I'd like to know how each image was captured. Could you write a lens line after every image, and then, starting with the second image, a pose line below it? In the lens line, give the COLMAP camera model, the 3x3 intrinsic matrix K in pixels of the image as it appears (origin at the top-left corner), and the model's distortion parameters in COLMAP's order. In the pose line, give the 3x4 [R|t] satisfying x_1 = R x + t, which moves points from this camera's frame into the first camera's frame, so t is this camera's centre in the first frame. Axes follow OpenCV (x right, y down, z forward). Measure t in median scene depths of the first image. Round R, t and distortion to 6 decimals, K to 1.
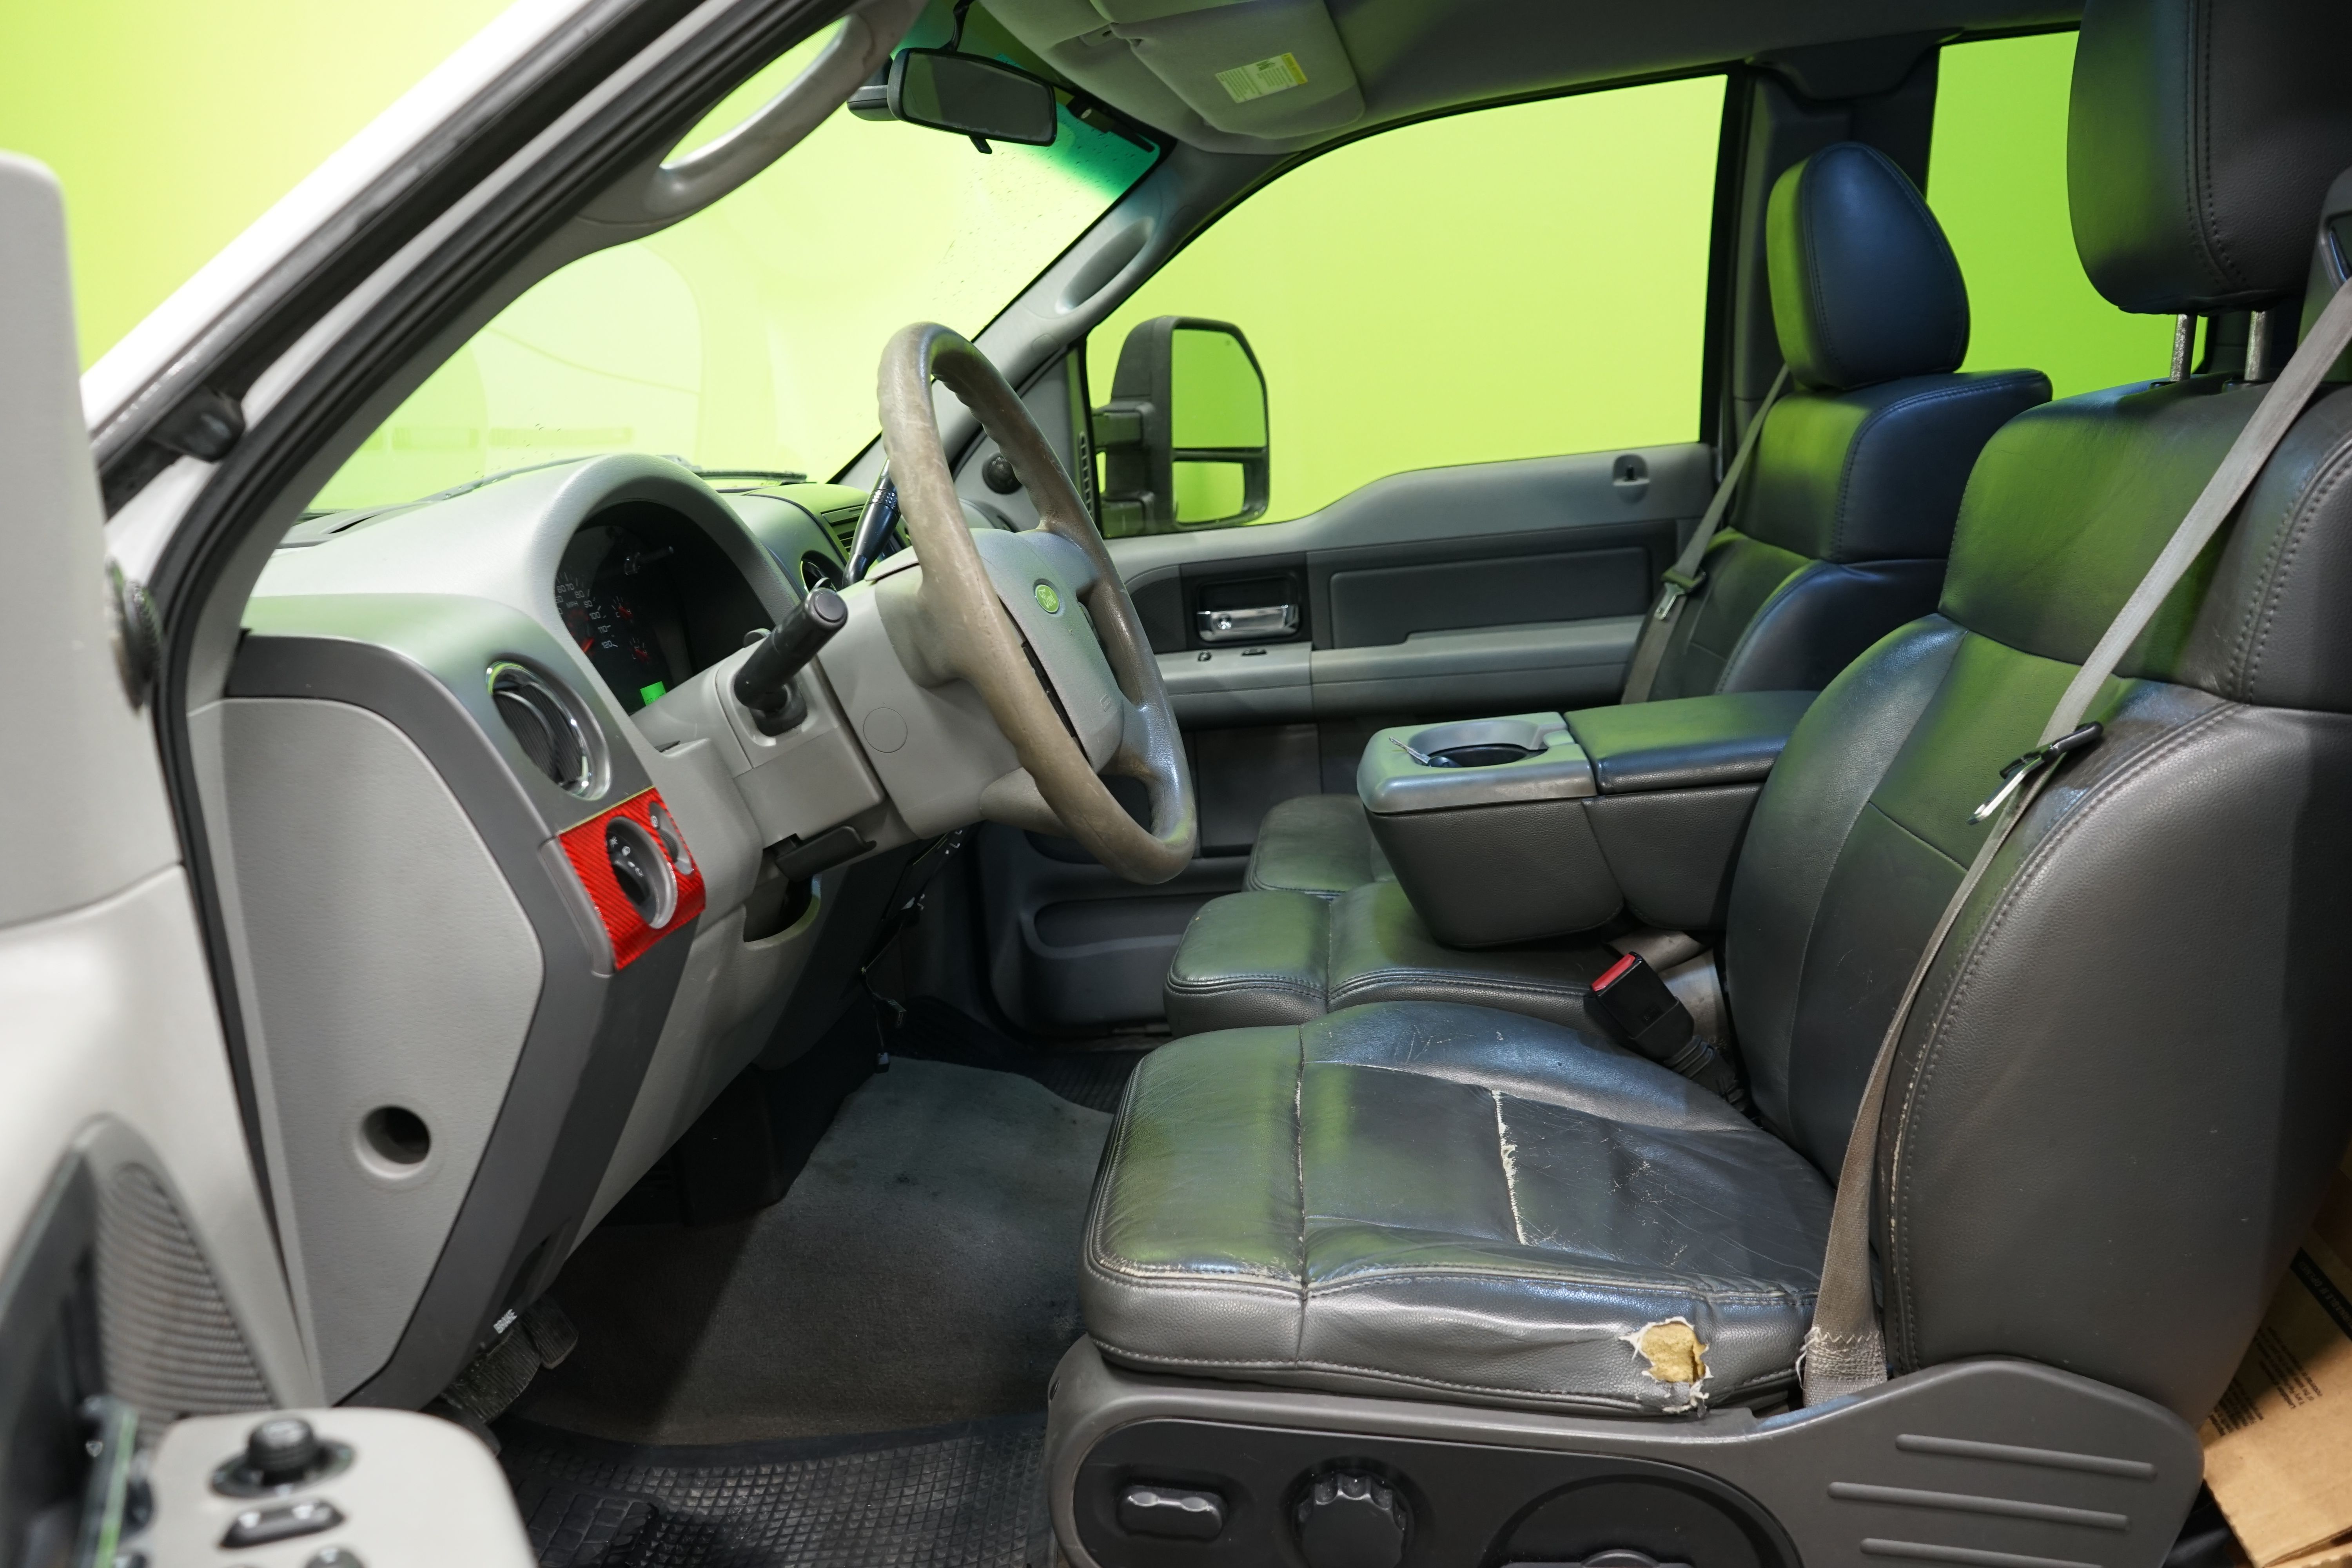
lens RADIAL K [[1932.0, 0, 1280.8], [0, 1932.0, 726.3], [0, 0, 1]] dist [0.001623, 0.028892]
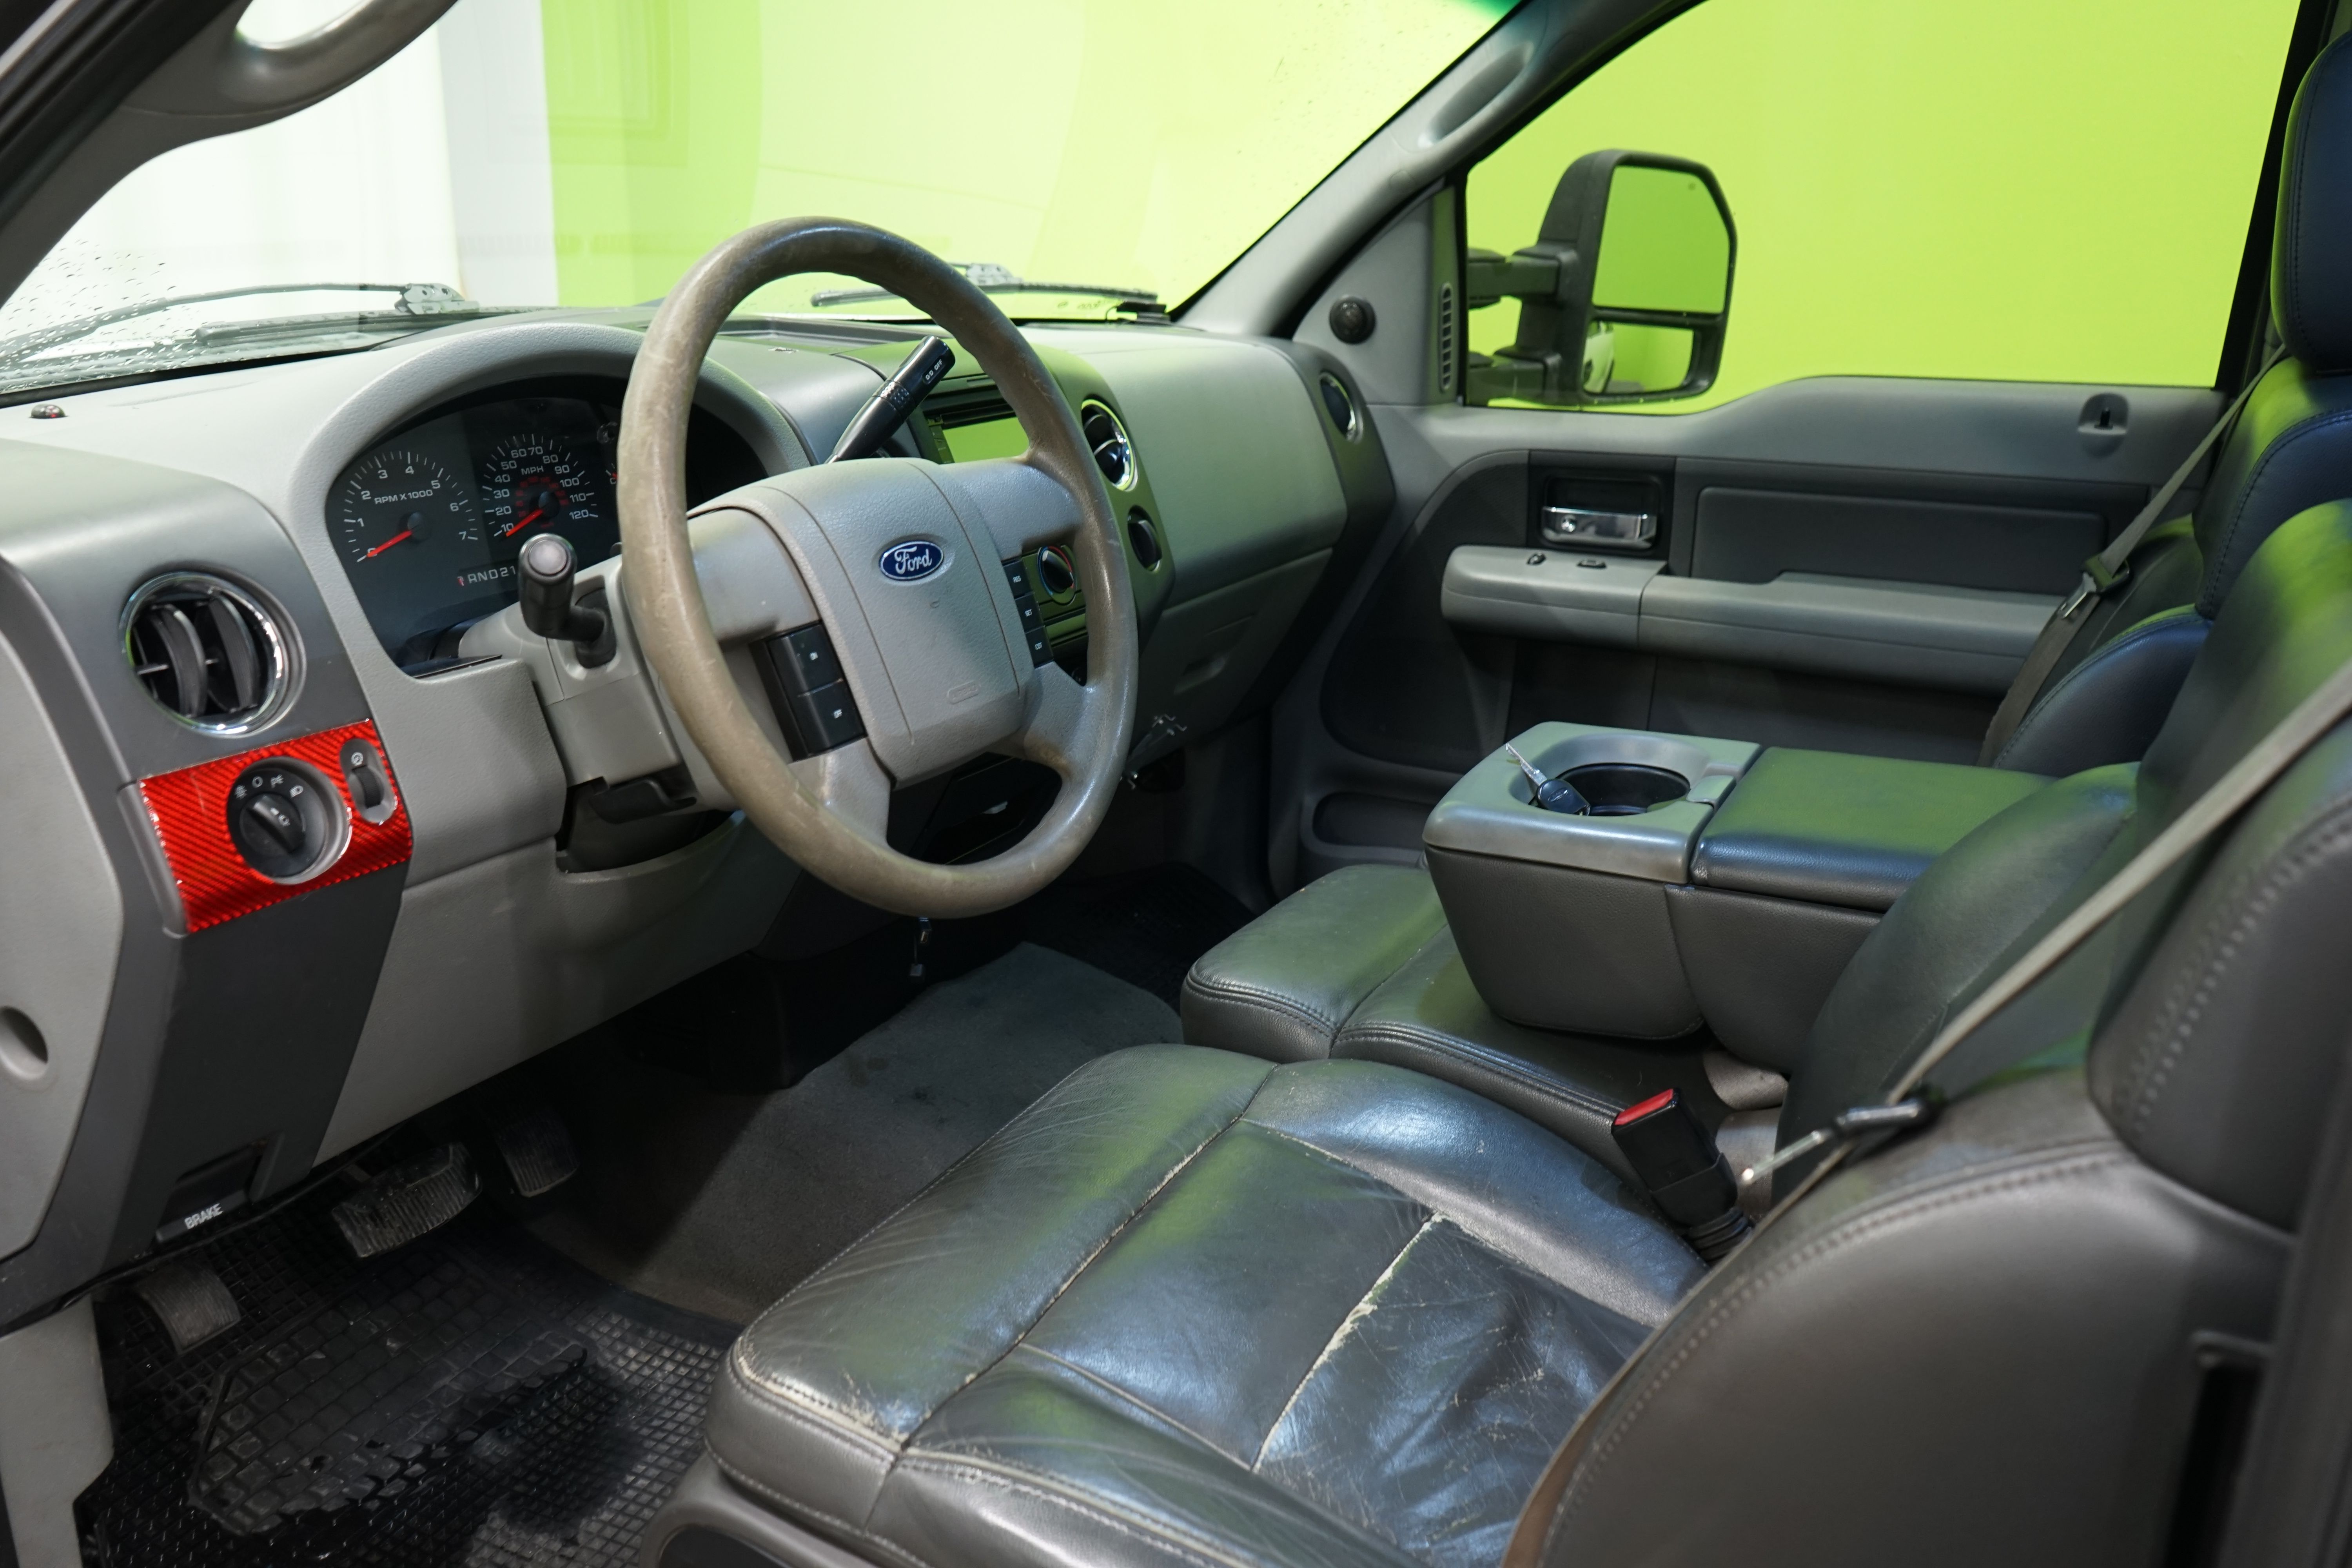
lens RADIAL K [[1932.0, 0, 1192.2], [0, 1932.0, 766.6], [0, 0, 1]] dist [0.001623, 0.028892]
pose [[0.911242, 0.204802, -0.357343, 0.158161], [-0.153707, 0.974026, 0.166277, -0.069259], [0.382115, -0.096592, 0.919053, 0.128386]]
